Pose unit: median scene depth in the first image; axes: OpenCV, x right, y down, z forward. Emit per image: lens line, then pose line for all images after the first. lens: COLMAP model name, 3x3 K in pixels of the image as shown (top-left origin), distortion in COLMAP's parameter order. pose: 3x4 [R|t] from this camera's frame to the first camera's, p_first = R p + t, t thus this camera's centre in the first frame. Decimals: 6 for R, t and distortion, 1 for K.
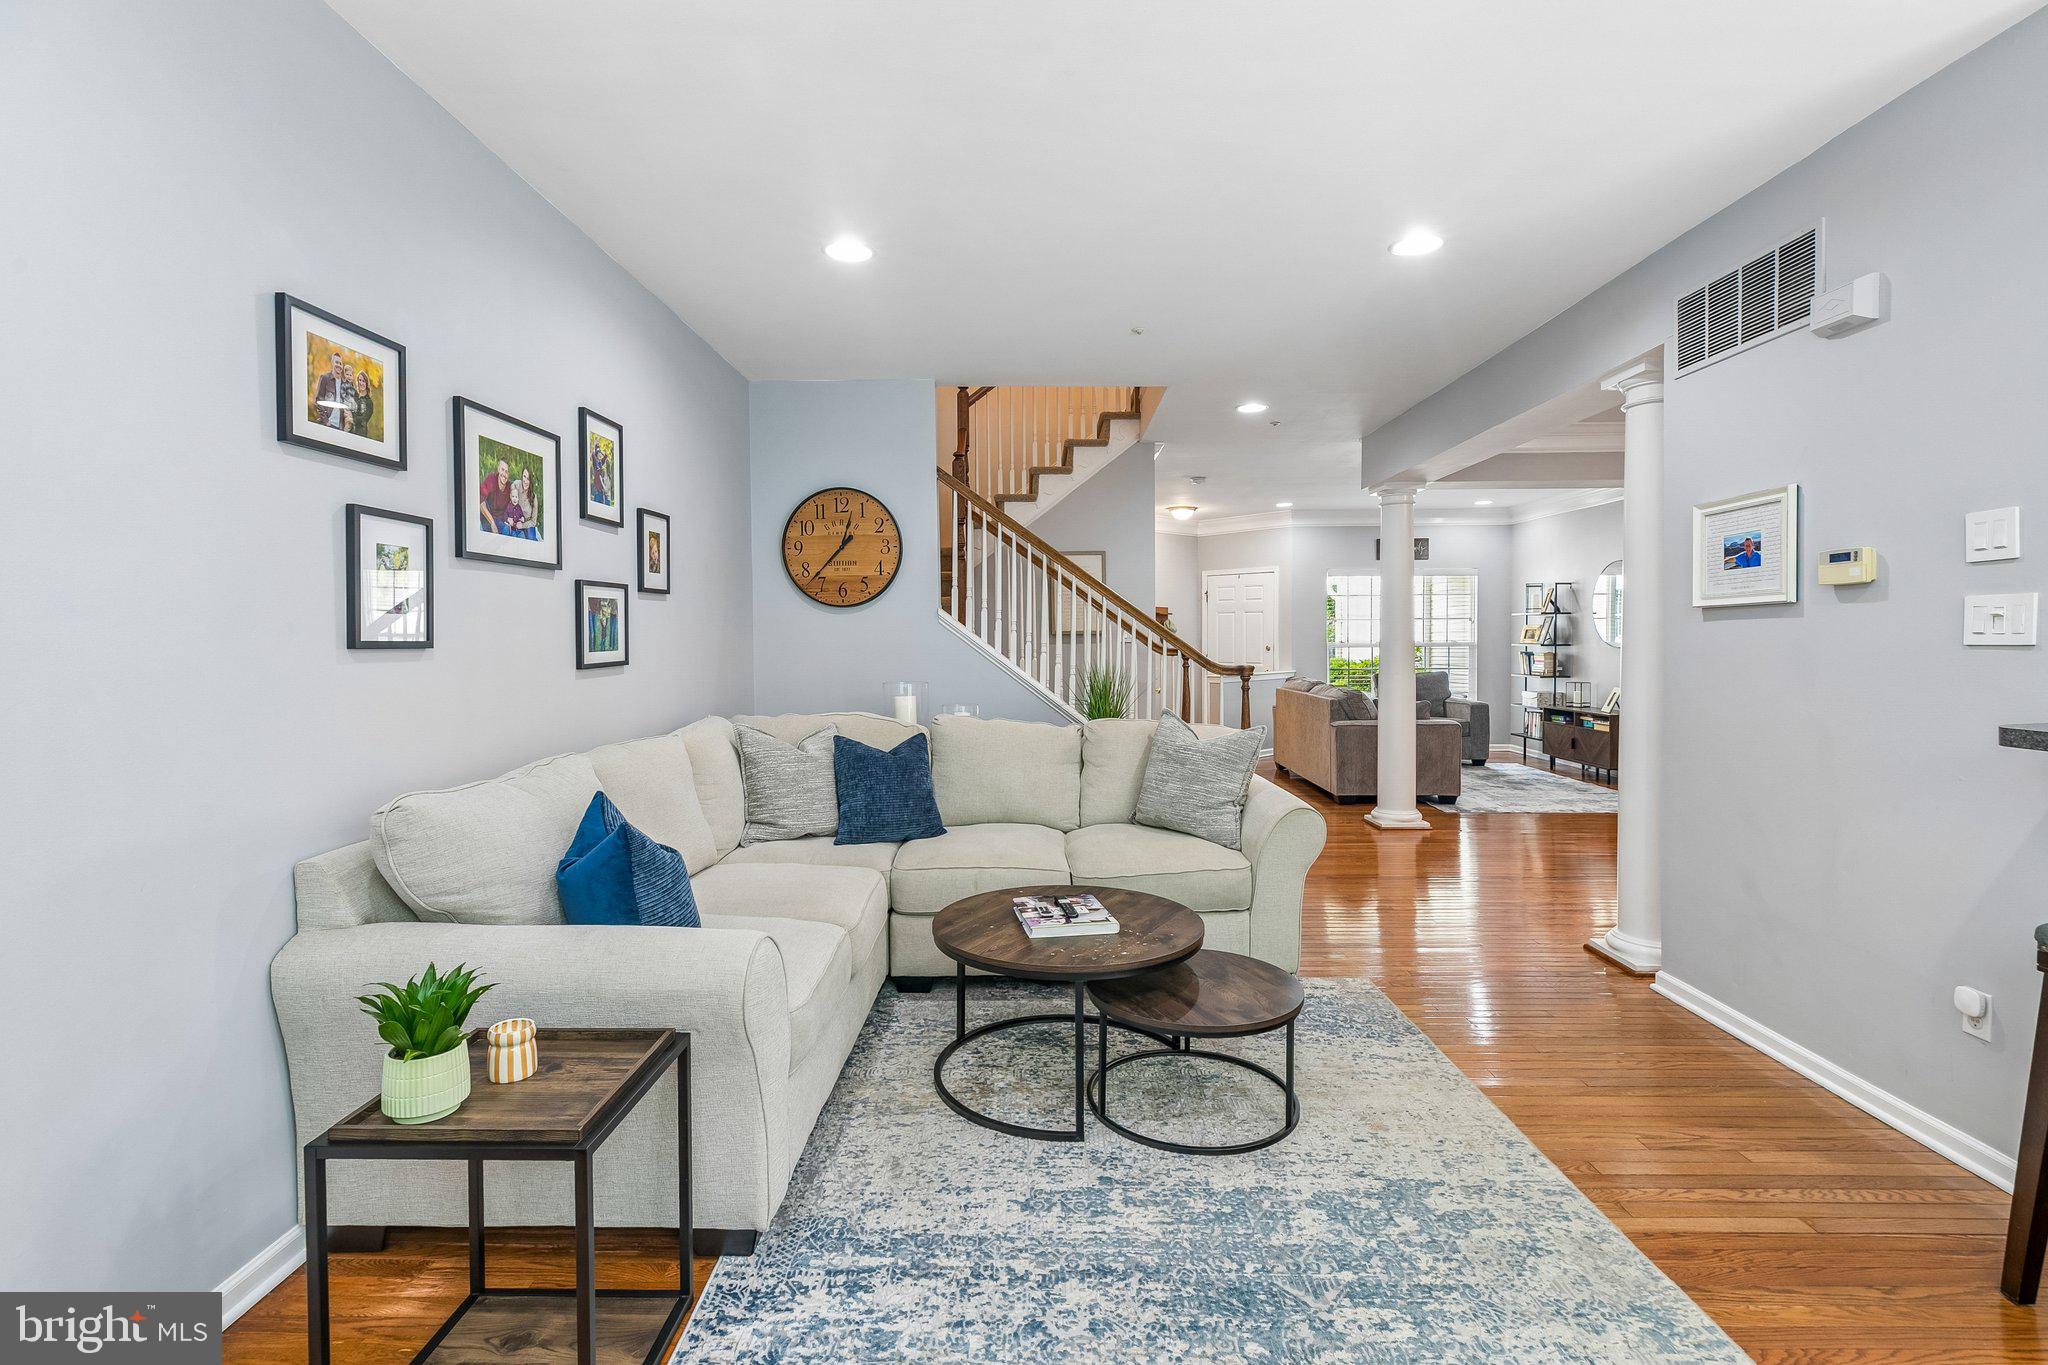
lens RADIAL K [[977.4, 0, 1031.8], [0, 977.4, 647.8], [0, 0, 1]] dist [-0.001122, 0.000956]
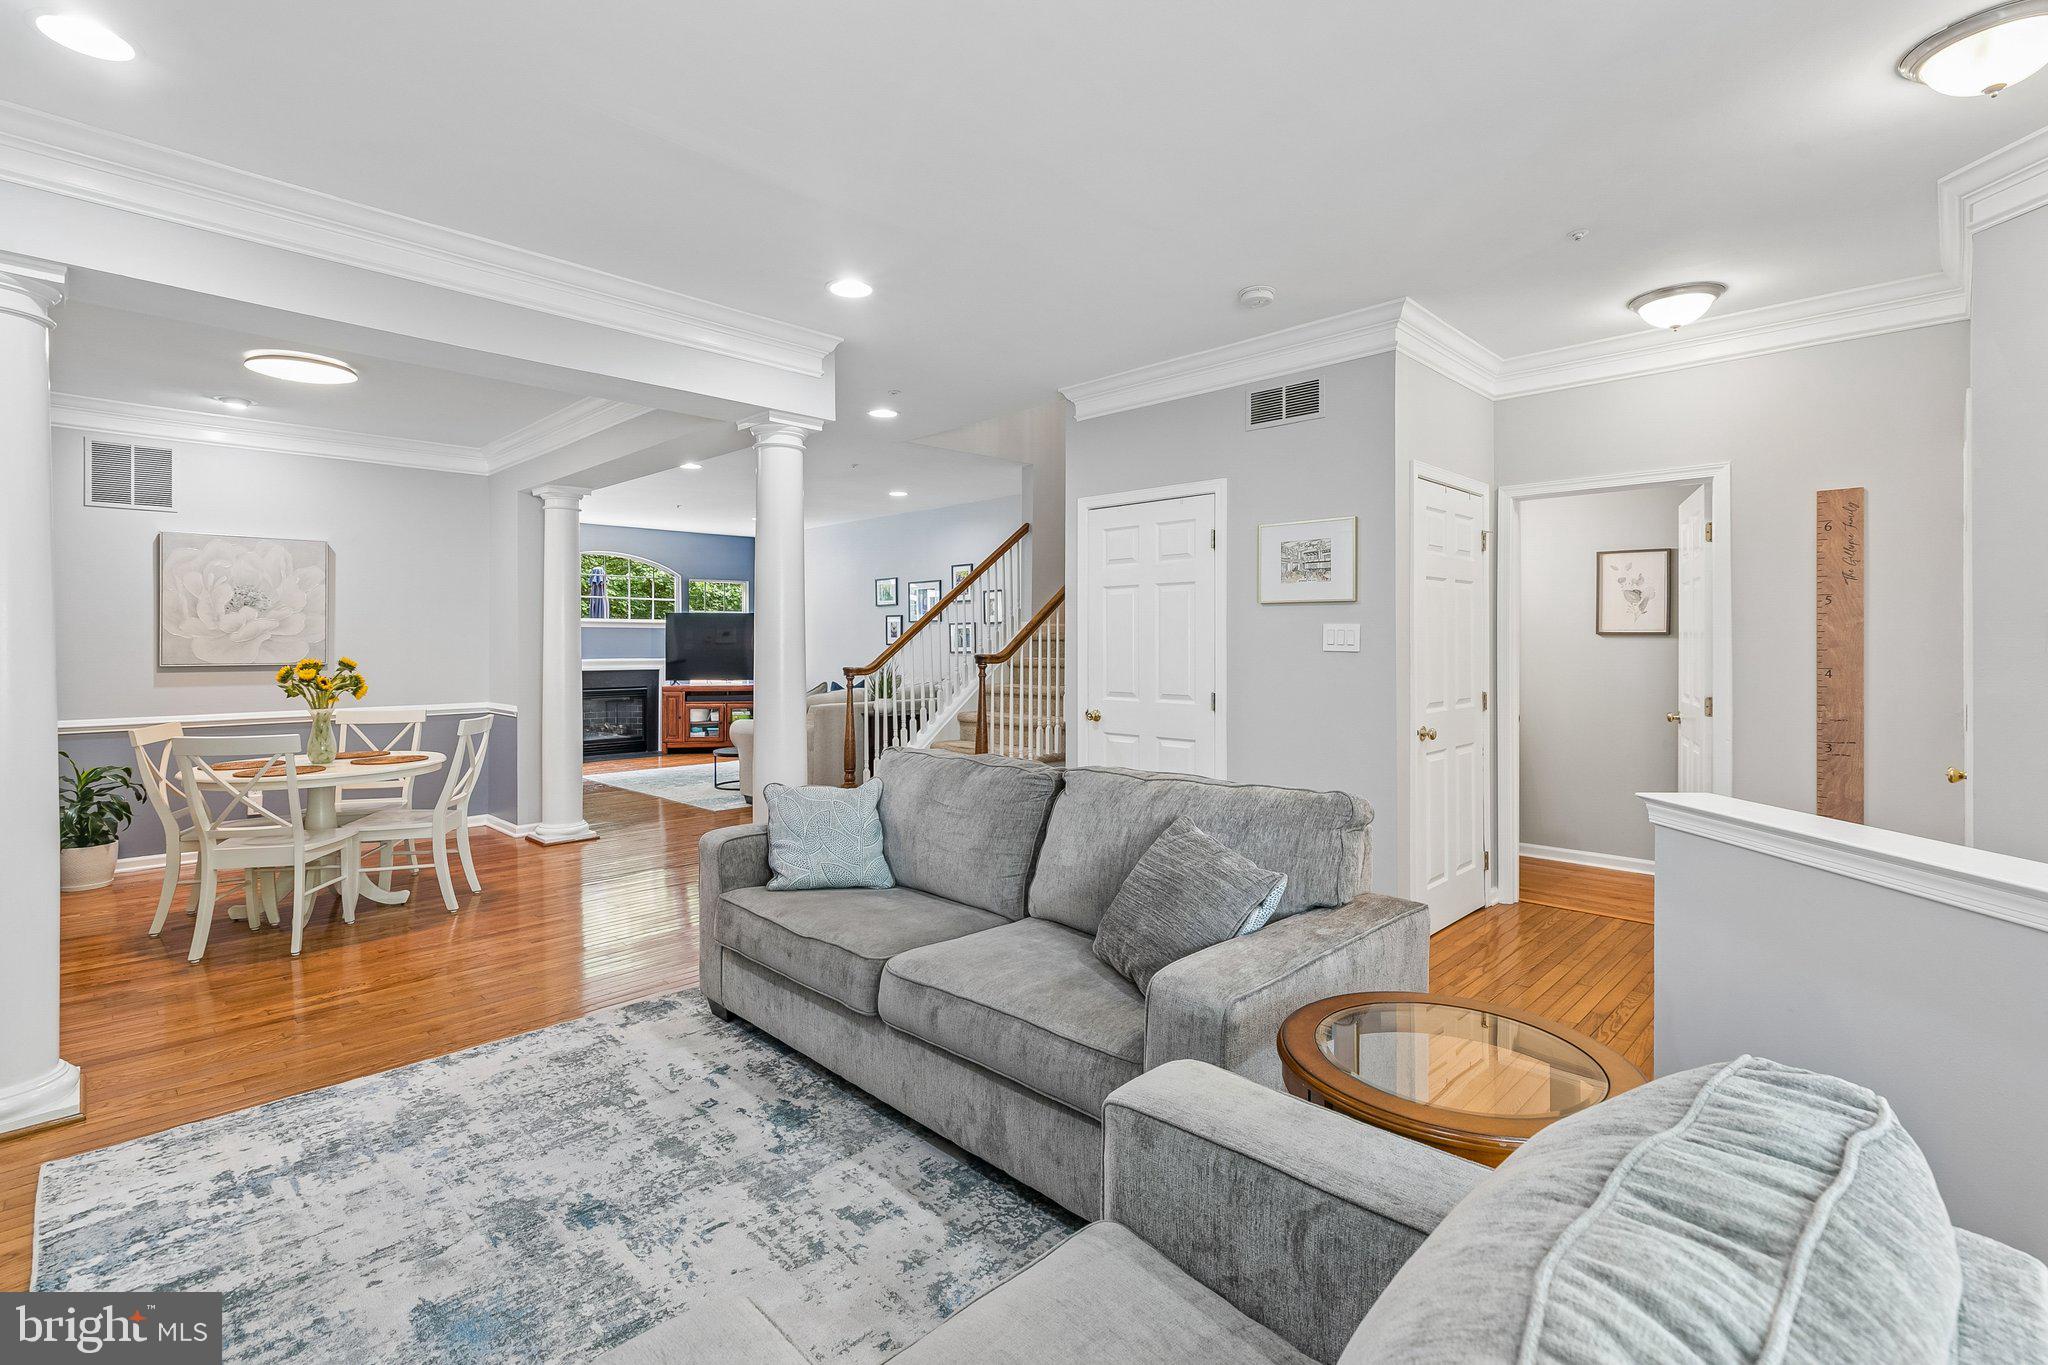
lens RADIAL K [[930.3, 0, 1009.9], [0, 930.3, 640.0], [0, 0, 1]] dist [0.005942, -0.000655]
pose [[-0.706919, 0.006812, -0.707262, 1.726950], [0.001935, 0.999969, 0.007697, -0.047113], [0.707292, 0.004073, -0.706910, 3.786623]]
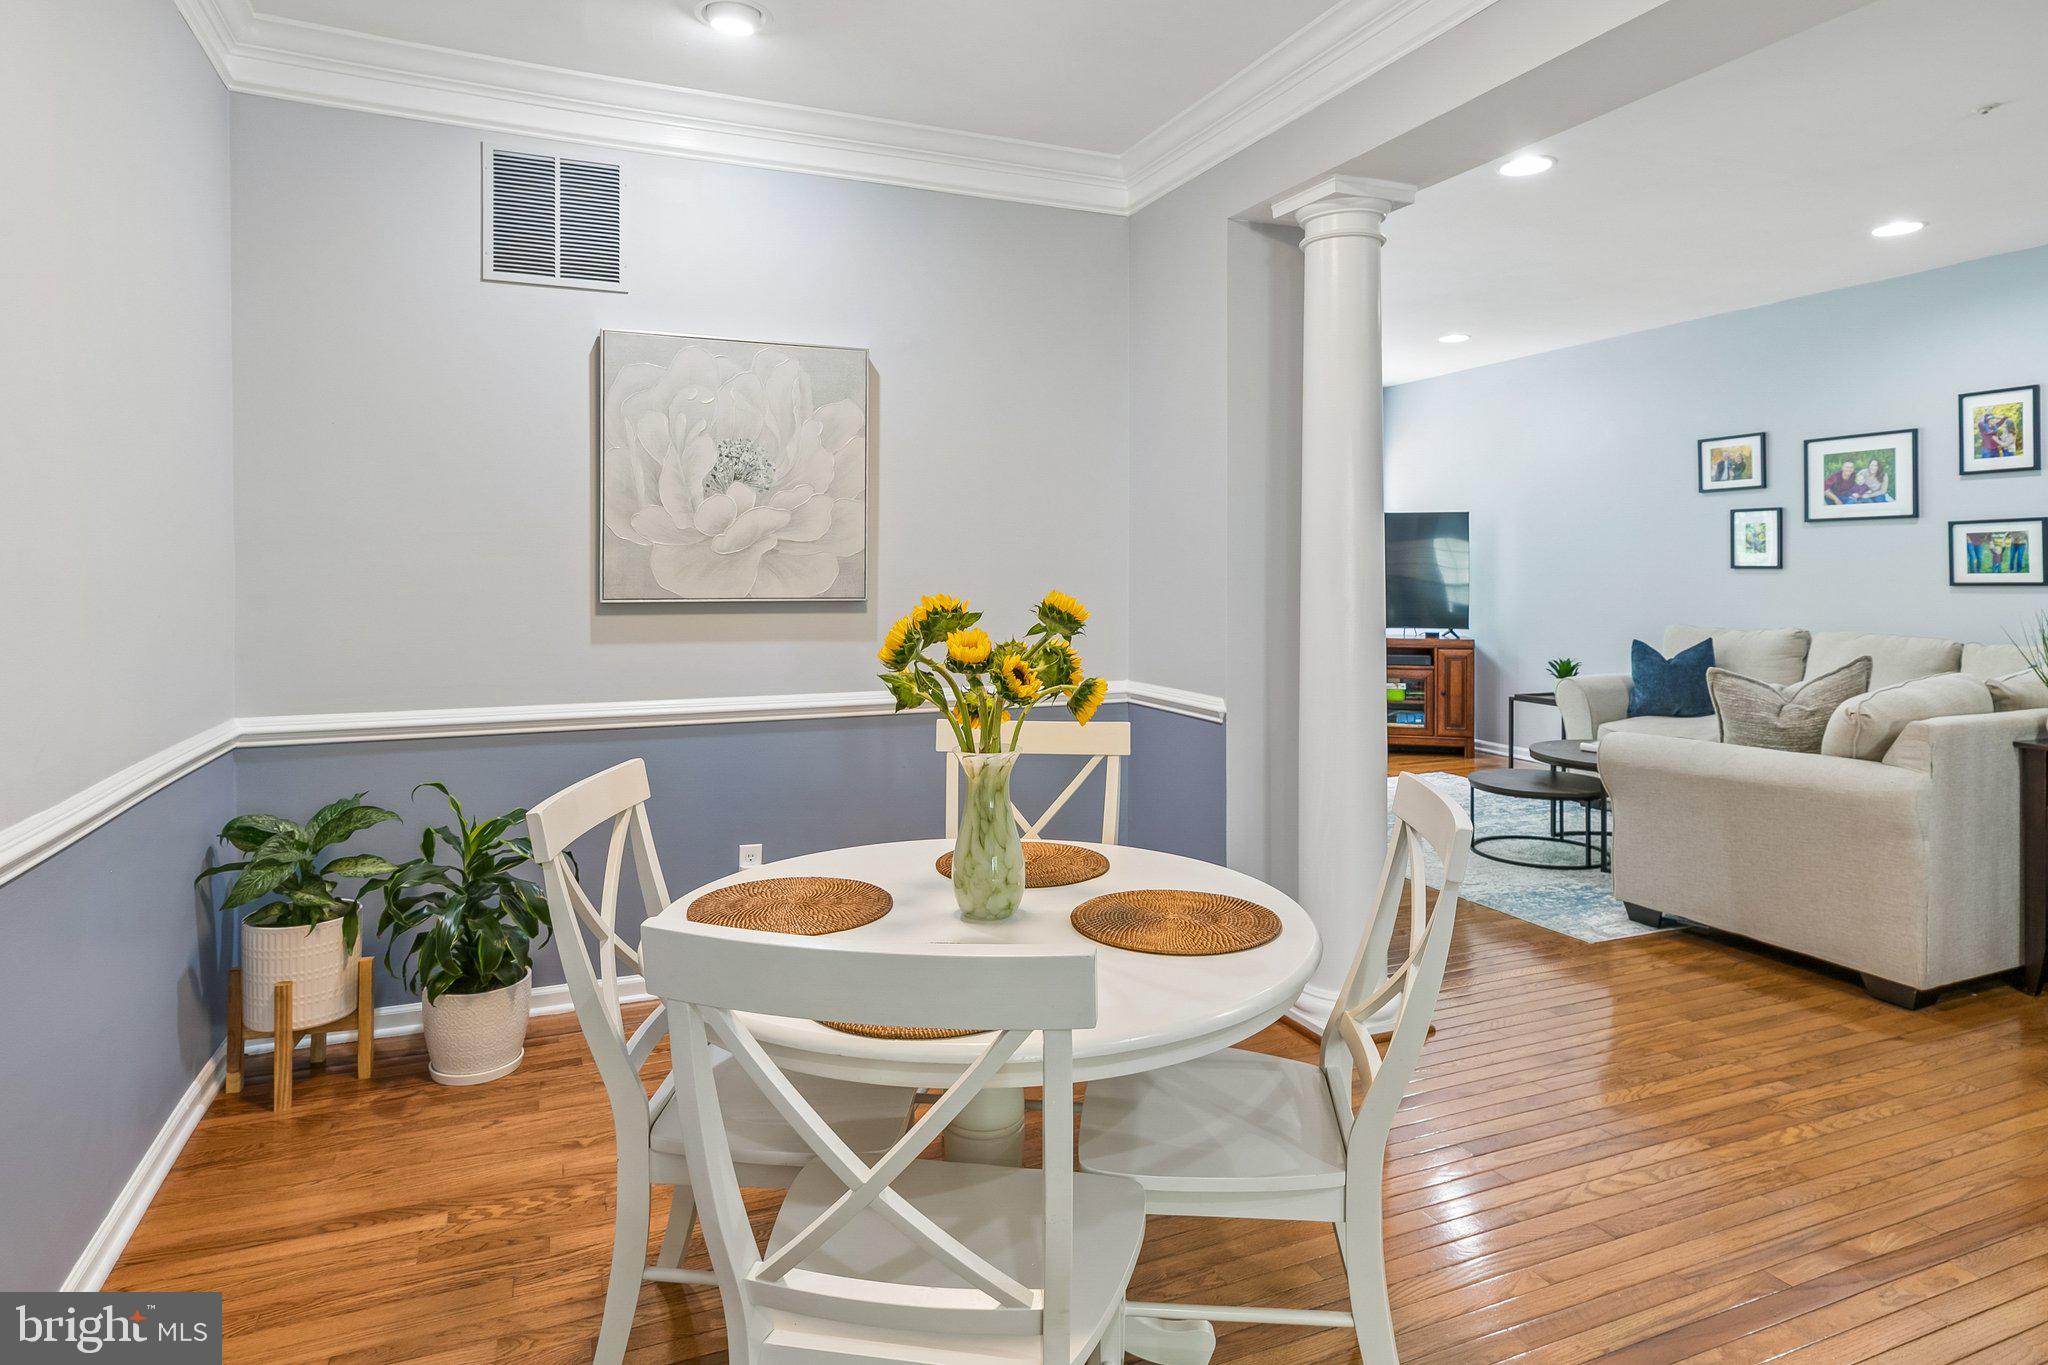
lens RADIAL K [[1139.0, 0, 1026.4], [0, 1139.0, 567.2], [0, 0, 1]] dist [0.003265, 0.001178]
pose [[-0.918105, 0.005738, -0.396295, 1.661446], [0.001981, 0.999949, 0.009889, -0.027066], [0.396331, 0.008294, -0.918070, 2.354381]]
